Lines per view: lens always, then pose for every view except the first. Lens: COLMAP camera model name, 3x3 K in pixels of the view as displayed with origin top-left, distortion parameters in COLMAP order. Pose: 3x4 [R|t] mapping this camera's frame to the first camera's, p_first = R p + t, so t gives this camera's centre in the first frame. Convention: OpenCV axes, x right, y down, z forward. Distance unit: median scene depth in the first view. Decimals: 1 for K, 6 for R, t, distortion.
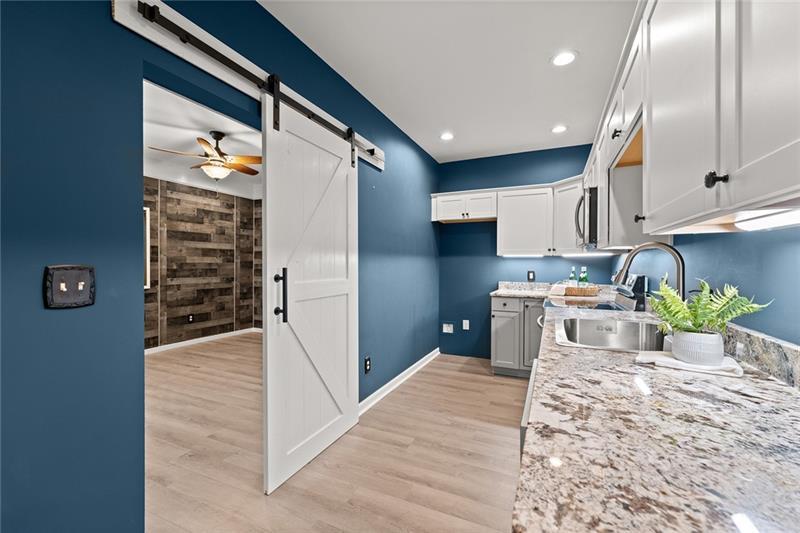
lens RADIAL K [[329.7, 0, 396.9], [0, 329.7, 265.6], [0, 0, 1]] dist [0.005518, -0.002692]
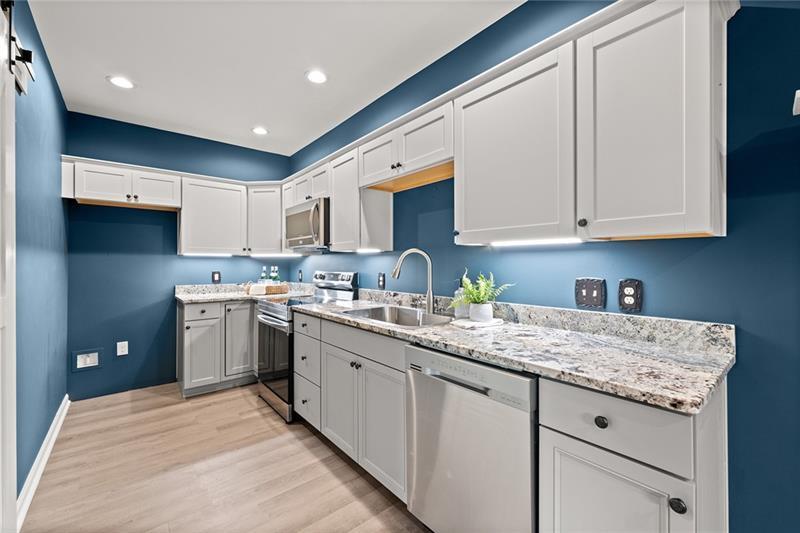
lens RADIAL K [[329.7, 0, 394.3], [0, 329.7, 262.1], [0, 0, 1]] dist [0.005518, -0.002692]
pose [[0.439575, 0.000947, 0.898206, -0.217490], [0.007427, 0.999961, -0.004689, -0.002696], [-0.898175, 0.008732, 0.439551, 0.173672]]
